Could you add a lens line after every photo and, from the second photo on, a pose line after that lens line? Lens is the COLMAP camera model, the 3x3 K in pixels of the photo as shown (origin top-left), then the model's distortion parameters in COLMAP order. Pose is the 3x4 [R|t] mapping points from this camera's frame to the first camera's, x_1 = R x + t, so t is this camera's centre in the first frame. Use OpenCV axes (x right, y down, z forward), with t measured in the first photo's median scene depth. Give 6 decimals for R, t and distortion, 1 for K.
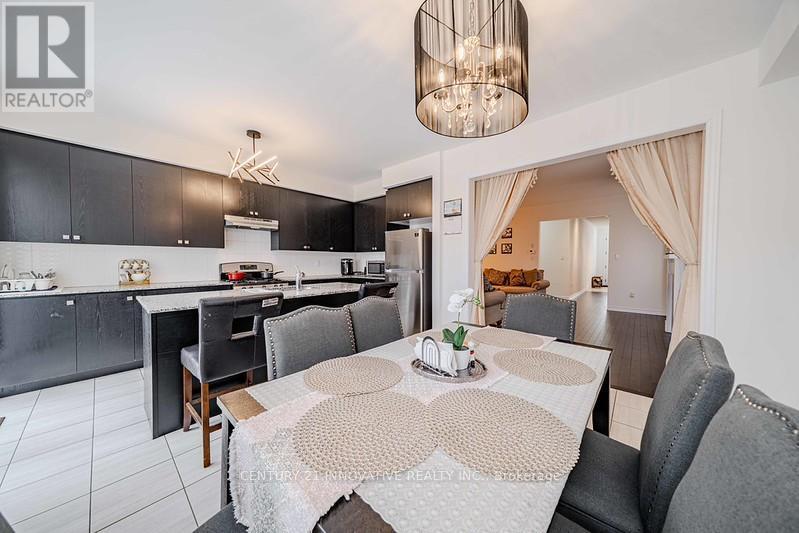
lens RADIAL K [[266.8, 0, 396.4], [0, 266.8, 266.7], [0, 0, 1]] dist [0.010603, -0.000249]
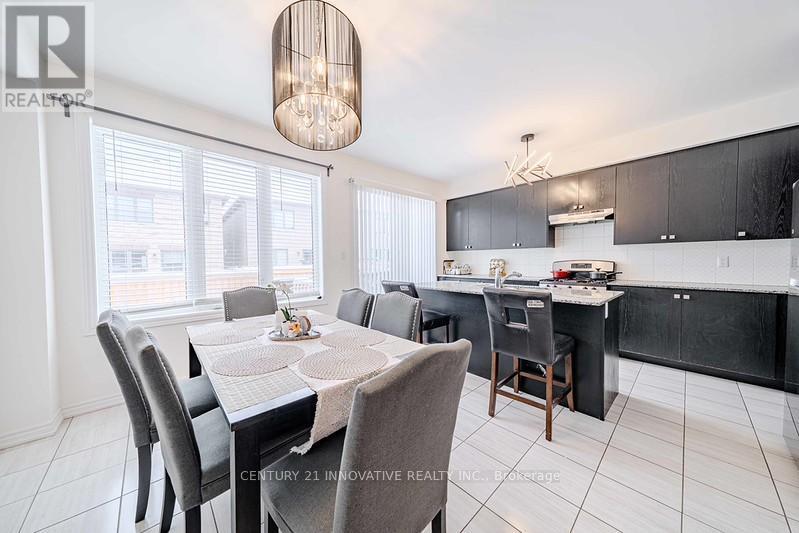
lens RADIAL K [[270.2, 0, 399.5], [0, 270.2, 266.5], [0, 0, 1]] dist [0.011397, -0.000045]
pose [[-0.080706, 0.023721, -0.996456, 0.168606], [-0.014970, 0.999575, 0.025008, -0.003649], [0.996626, 0.016936, -0.080316, 0.176032]]
